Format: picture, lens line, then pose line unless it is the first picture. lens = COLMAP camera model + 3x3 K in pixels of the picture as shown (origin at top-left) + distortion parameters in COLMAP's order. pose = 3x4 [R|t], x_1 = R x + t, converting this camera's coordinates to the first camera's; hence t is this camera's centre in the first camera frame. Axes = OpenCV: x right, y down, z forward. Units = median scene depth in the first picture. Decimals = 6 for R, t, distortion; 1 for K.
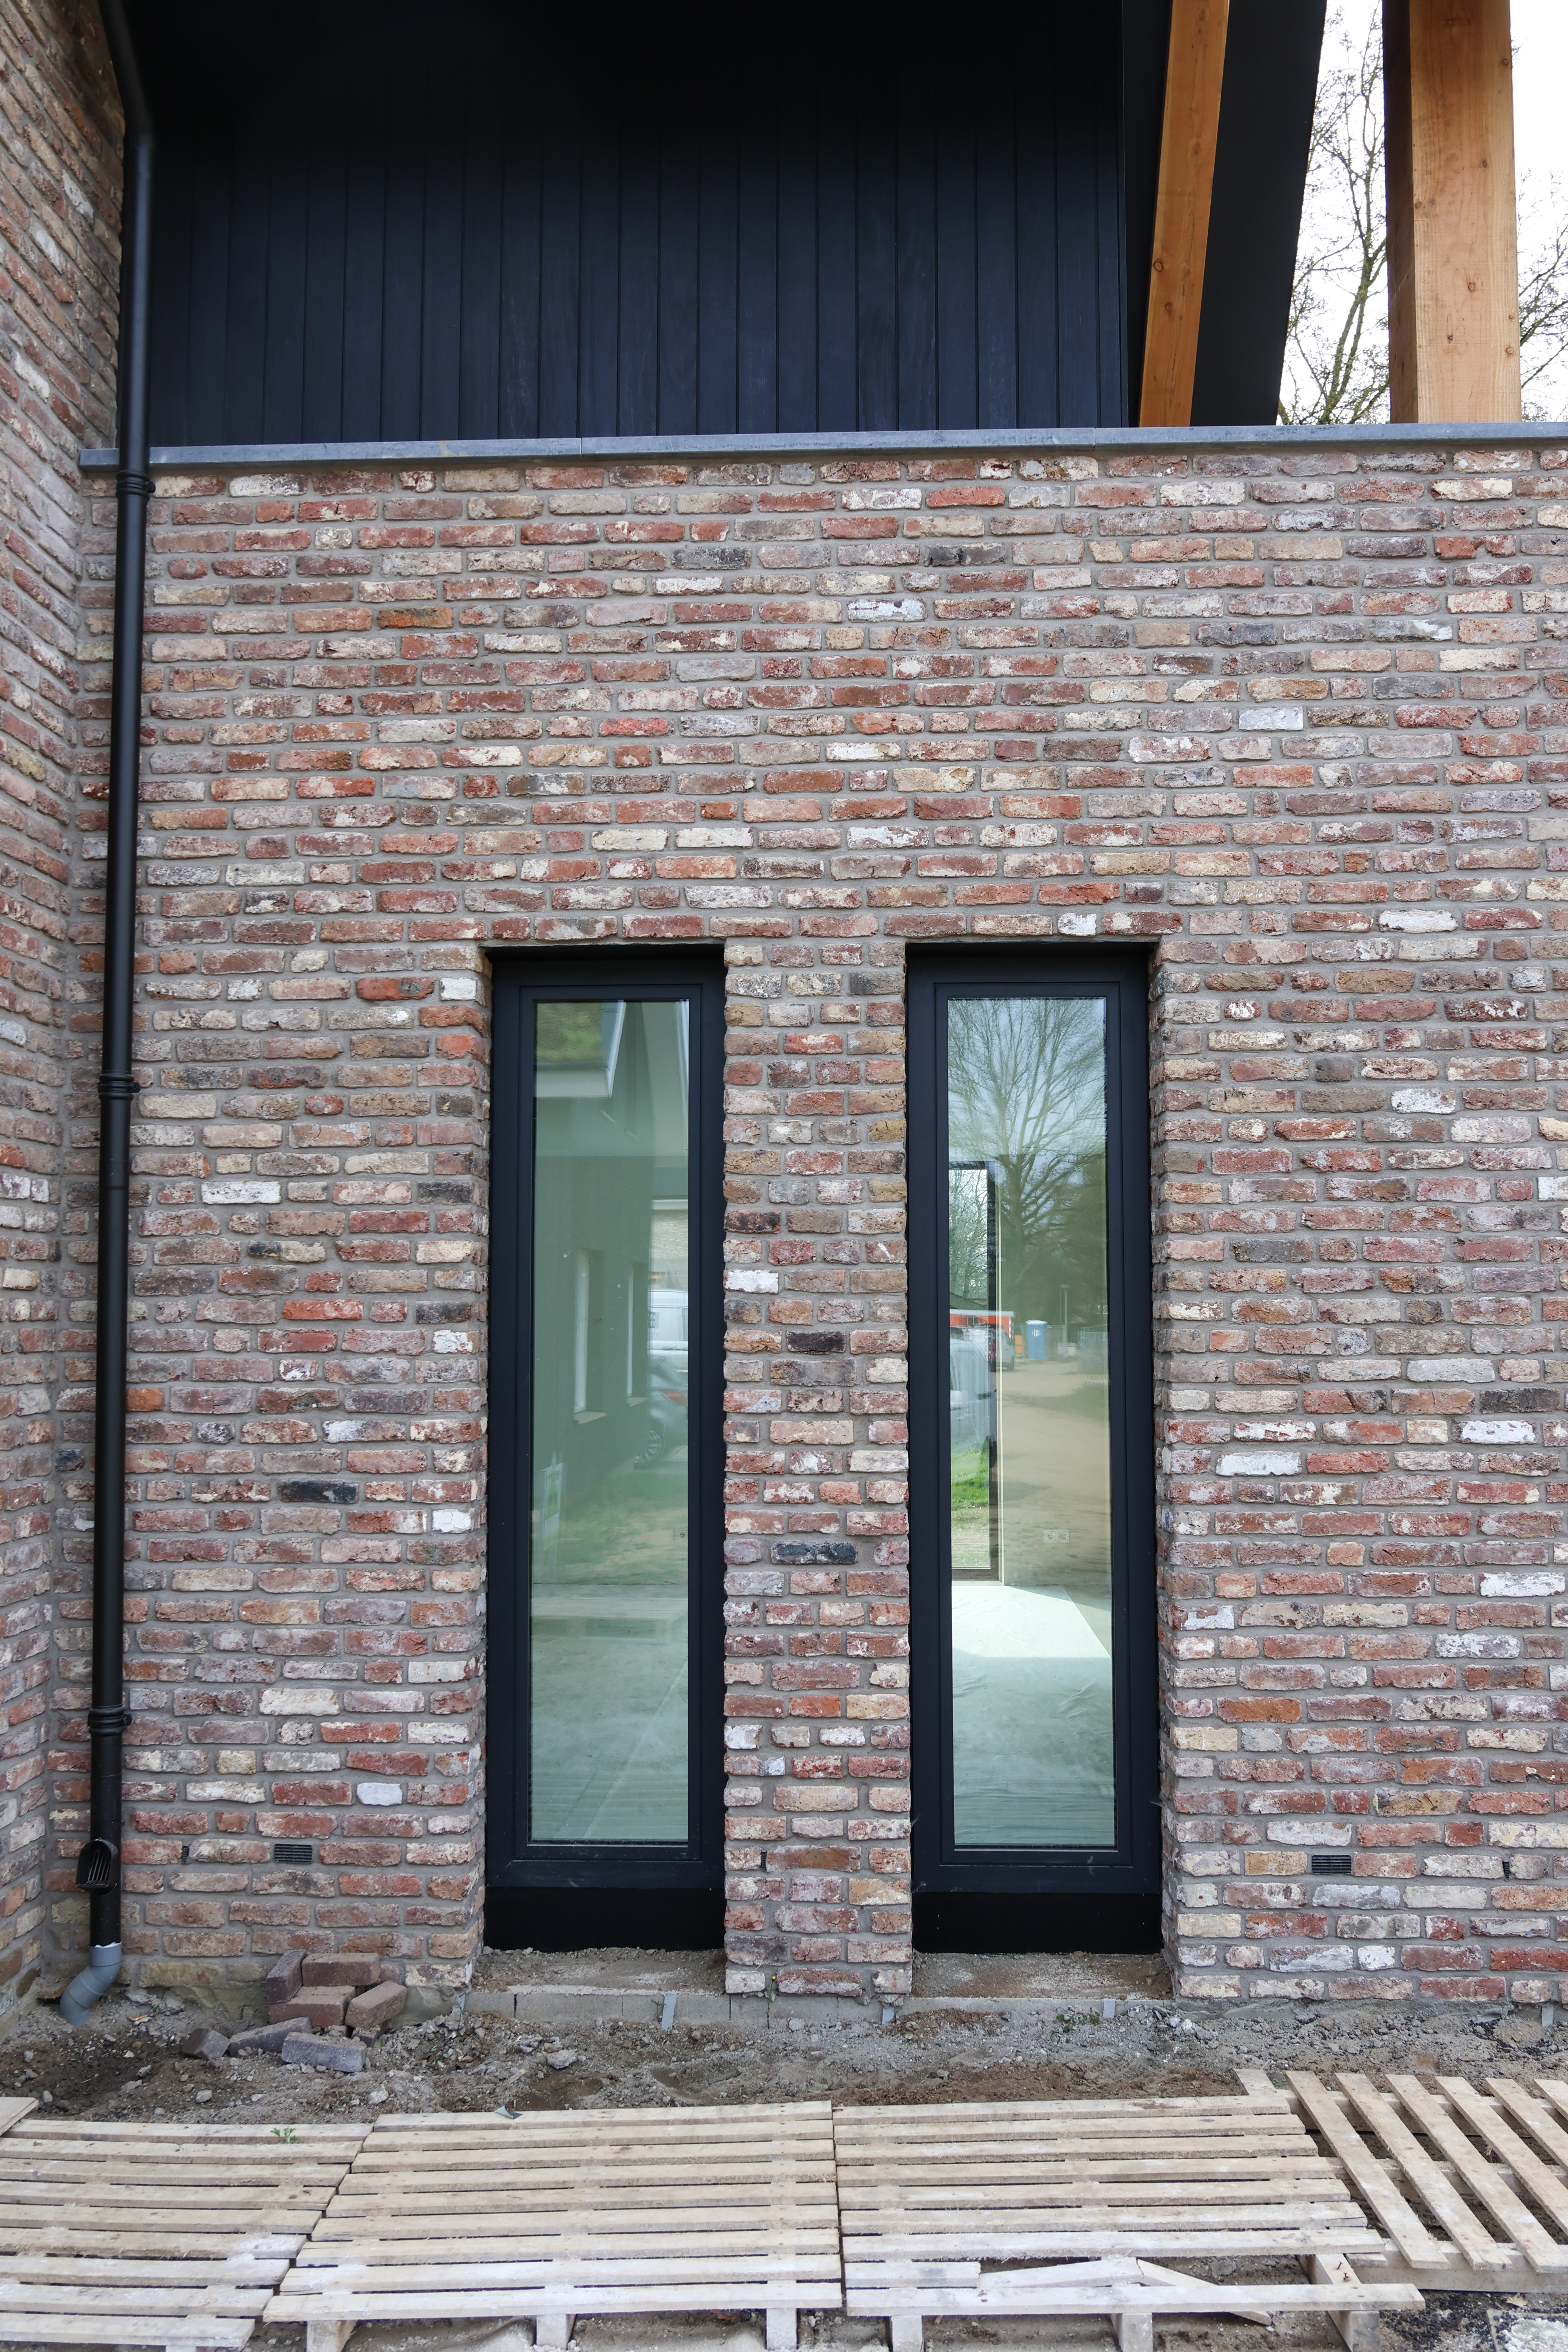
lens RADIAL K [[2055.9, 0, 832.2], [0, 2055.9, 1132.3], [0, 0, 1]] dist [-0.025171, 0.044864]
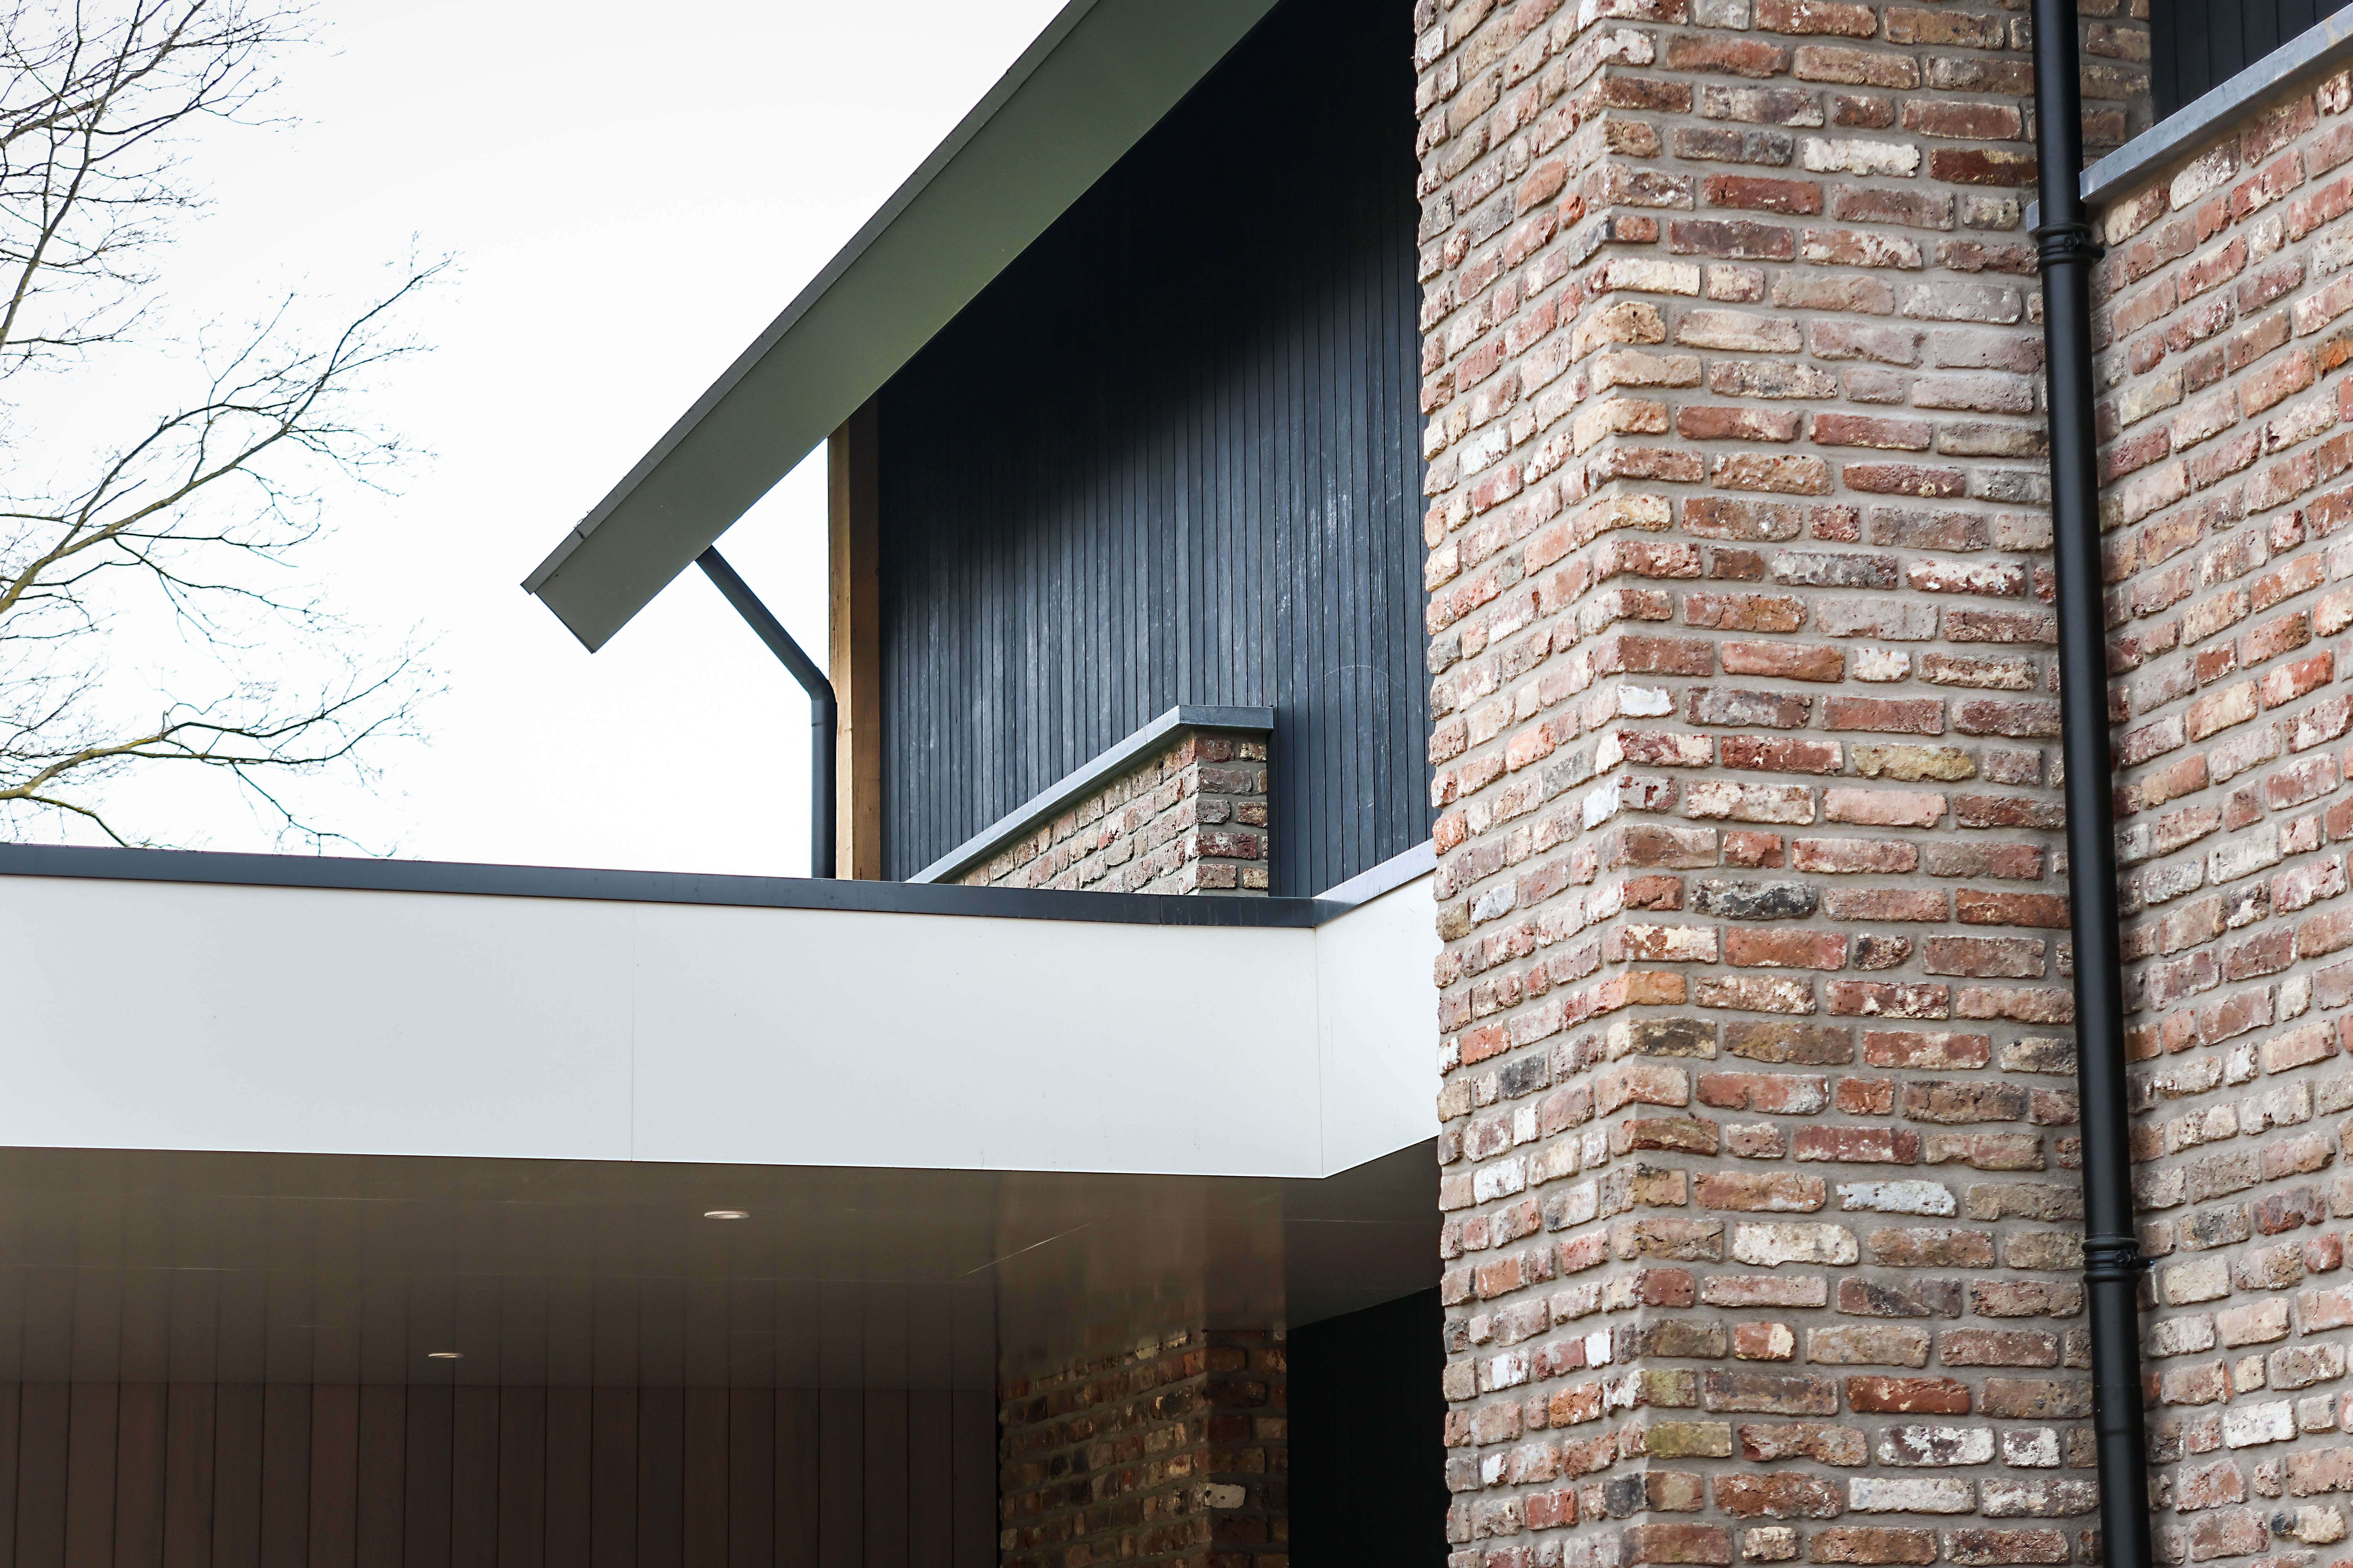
lens RADIAL K [[5404.7, 0, 1169.9], [0, 5404.7, 785.1], [0, 0, 1]] dist [0.084665, 0.000000]
pose [[0.367082, -0.184222, -0.911764, 1.029109], [0.094734, 0.982500, -0.160374, 0.070089], [0.925352, -0.027505, 0.378110, 0.169139]]
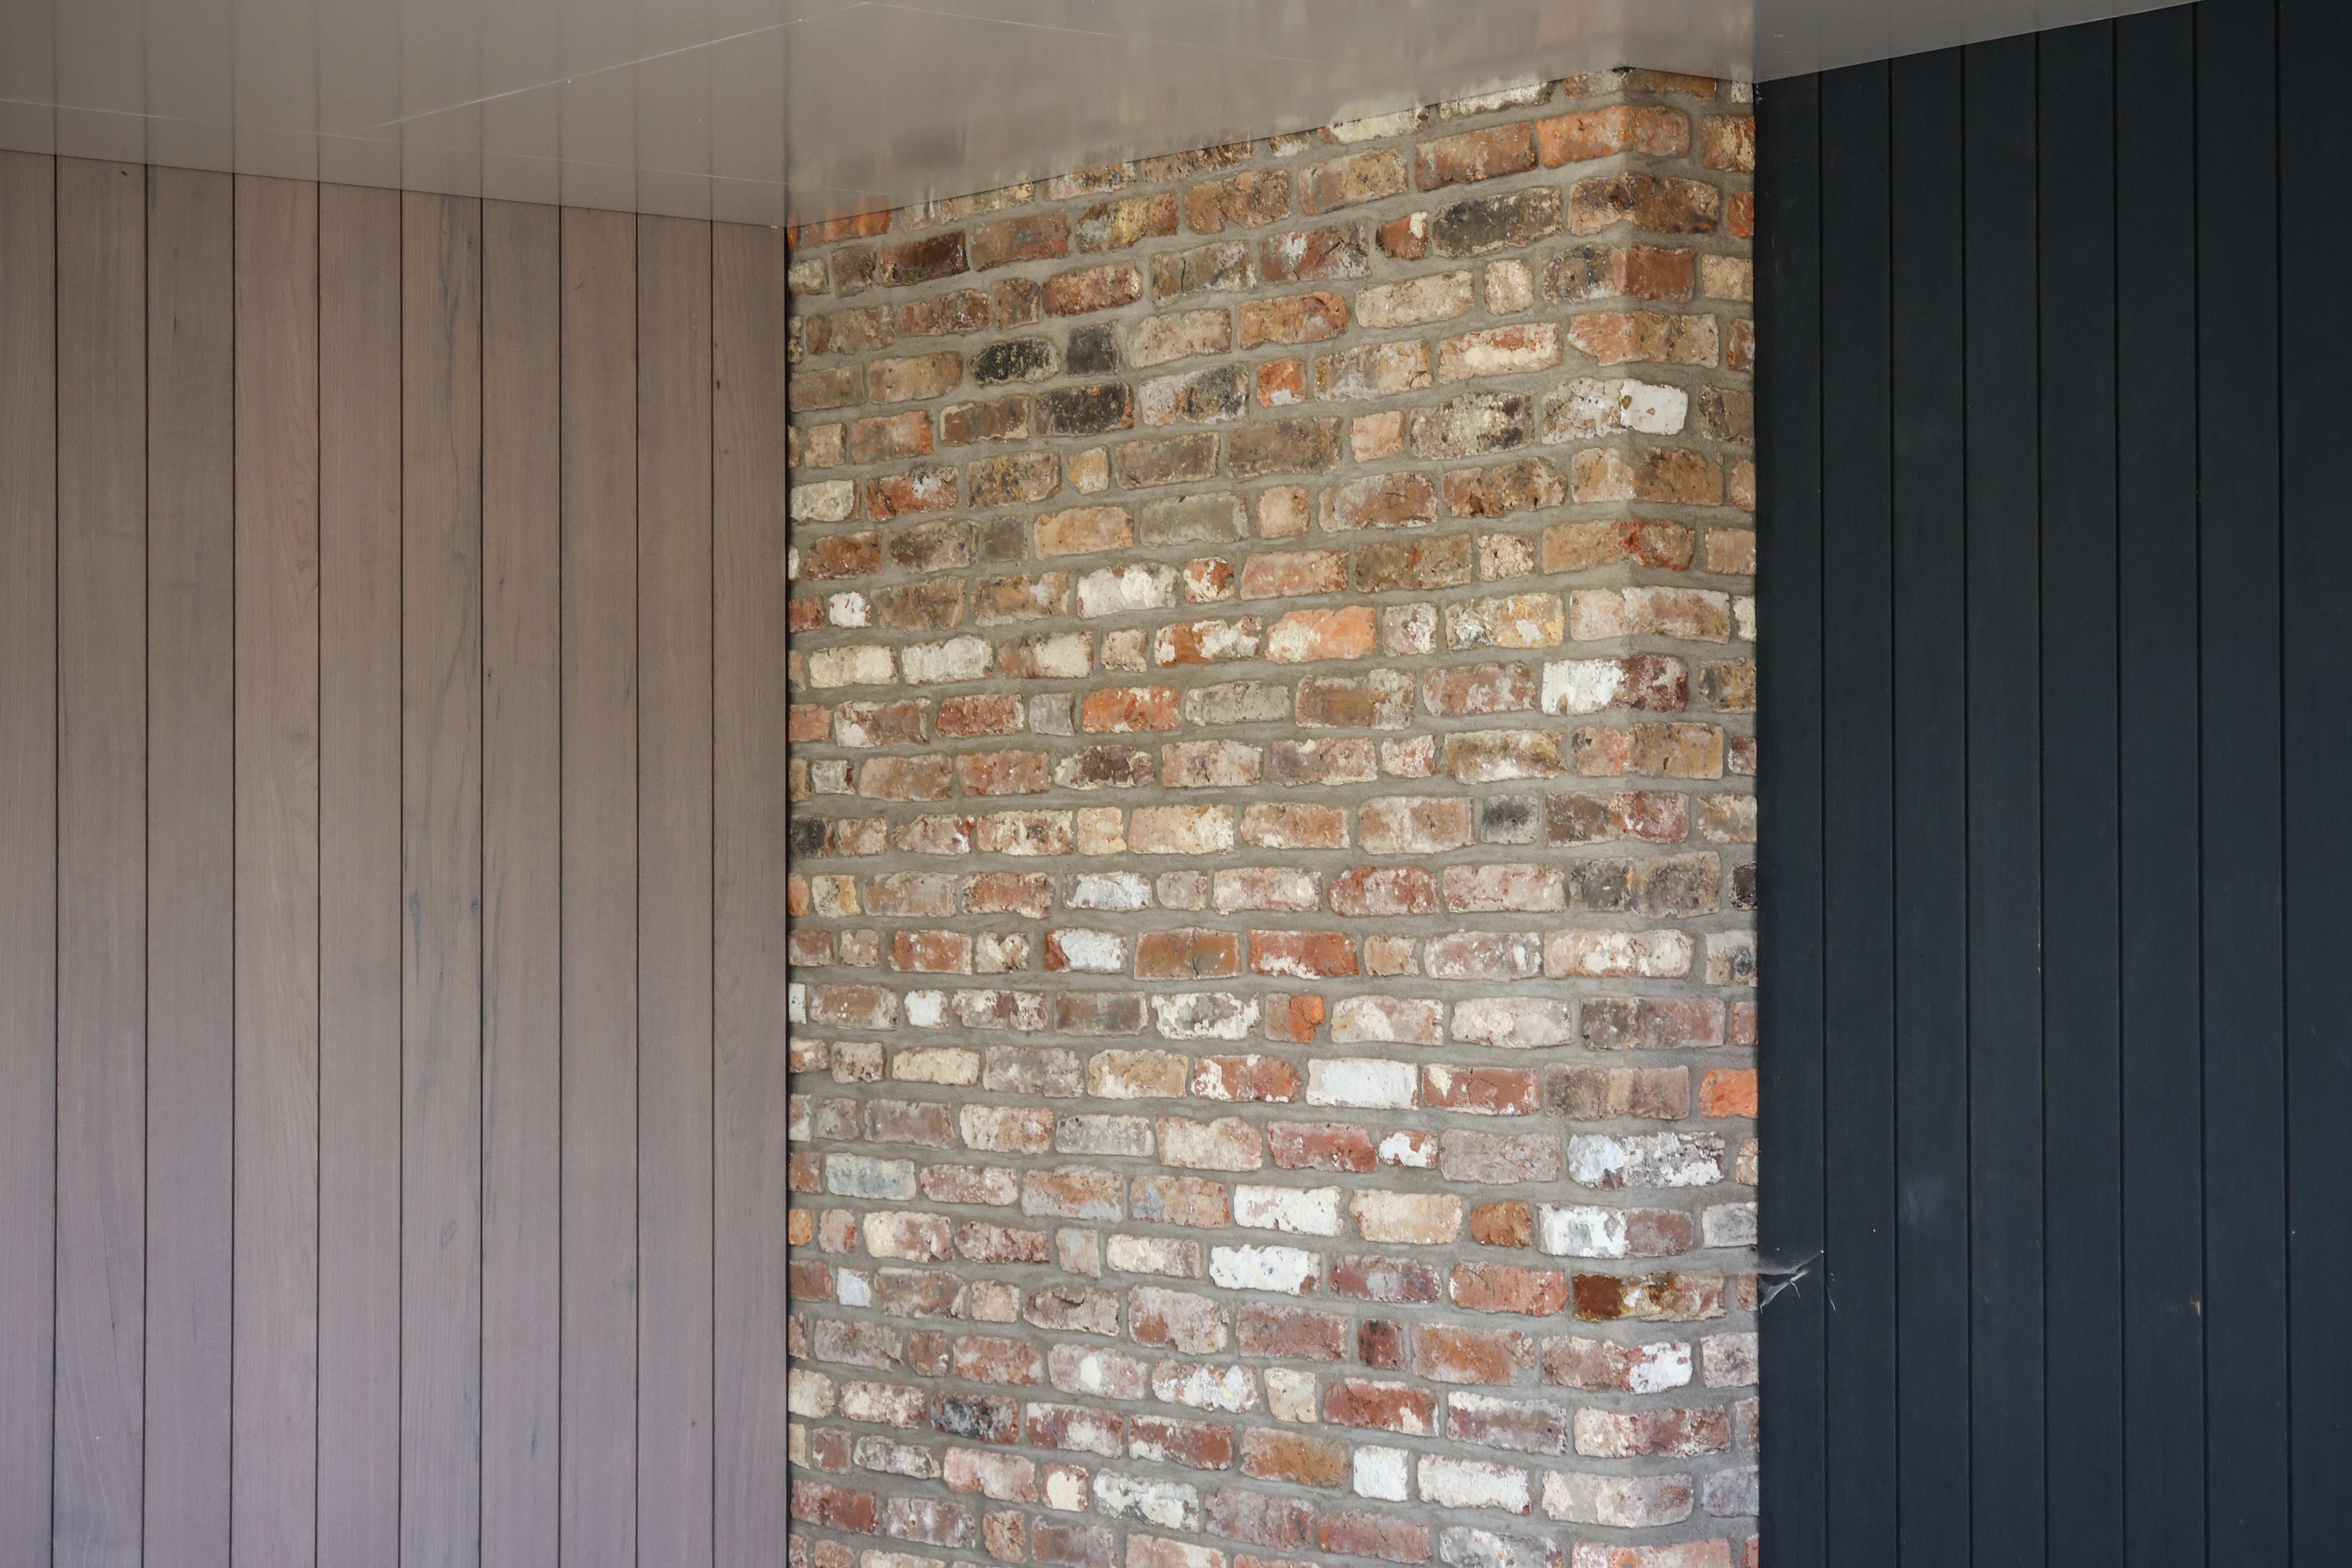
lens RADIAL K [[4917.9, 0, 1174.4], [0, 4917.9, 784.2], [0, 0, 1]] dist [0.044459, 0.000000]
pose [[0.657829, -0.015031, -0.753018, -0.497004], [0.063703, 0.997329, 0.035742, 0.033199], [0.750469, -0.071481, 0.657029, 0.307399]]
